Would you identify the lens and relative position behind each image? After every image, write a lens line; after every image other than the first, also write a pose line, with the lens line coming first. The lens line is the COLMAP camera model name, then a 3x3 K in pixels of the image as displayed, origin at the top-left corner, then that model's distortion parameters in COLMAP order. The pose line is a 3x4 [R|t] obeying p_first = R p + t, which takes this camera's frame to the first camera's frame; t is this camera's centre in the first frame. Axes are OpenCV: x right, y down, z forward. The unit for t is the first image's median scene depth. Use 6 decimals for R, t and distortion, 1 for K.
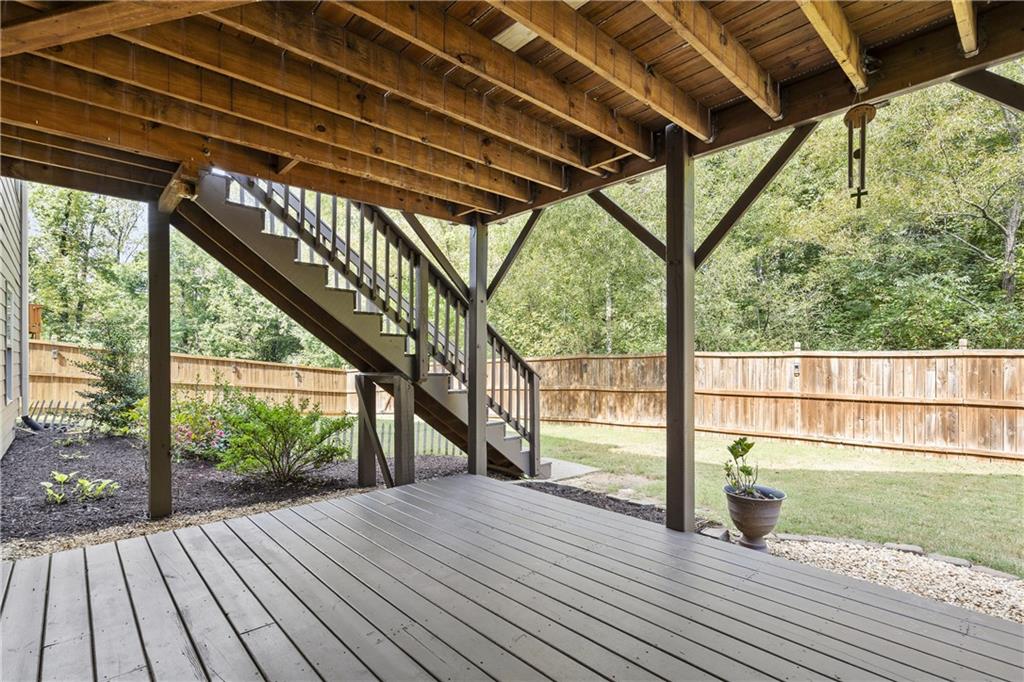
lens RADIAL K [[474.9, 0, 514.9], [0, 474.9, 355.8], [0, 0, 1]] dist [-0.004497, -0.000324]
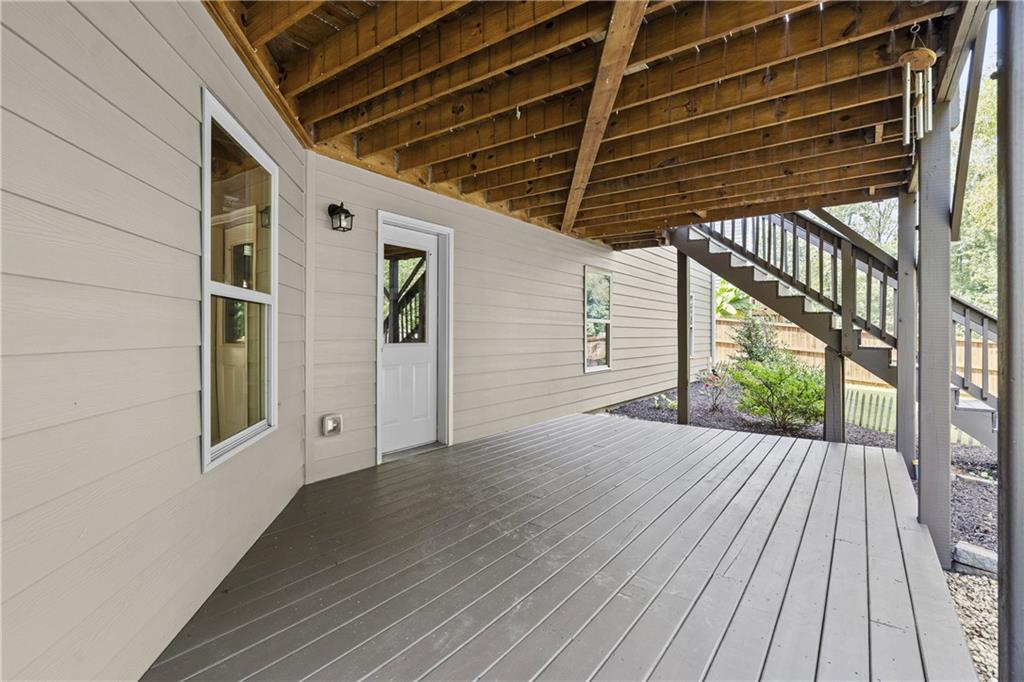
lens RADIAL K [[485.0, 0, 512.0], [0, 485.0, 341.0], [0, 0, 1]] dist [-0.001070, -0.000072]
pose [[0.188669, 0.014949, -0.981927, 0.758708], [0.003054, 0.999870, 0.015809, 0.005519], [0.982036, -0.005981, 0.188599, 0.033548]]
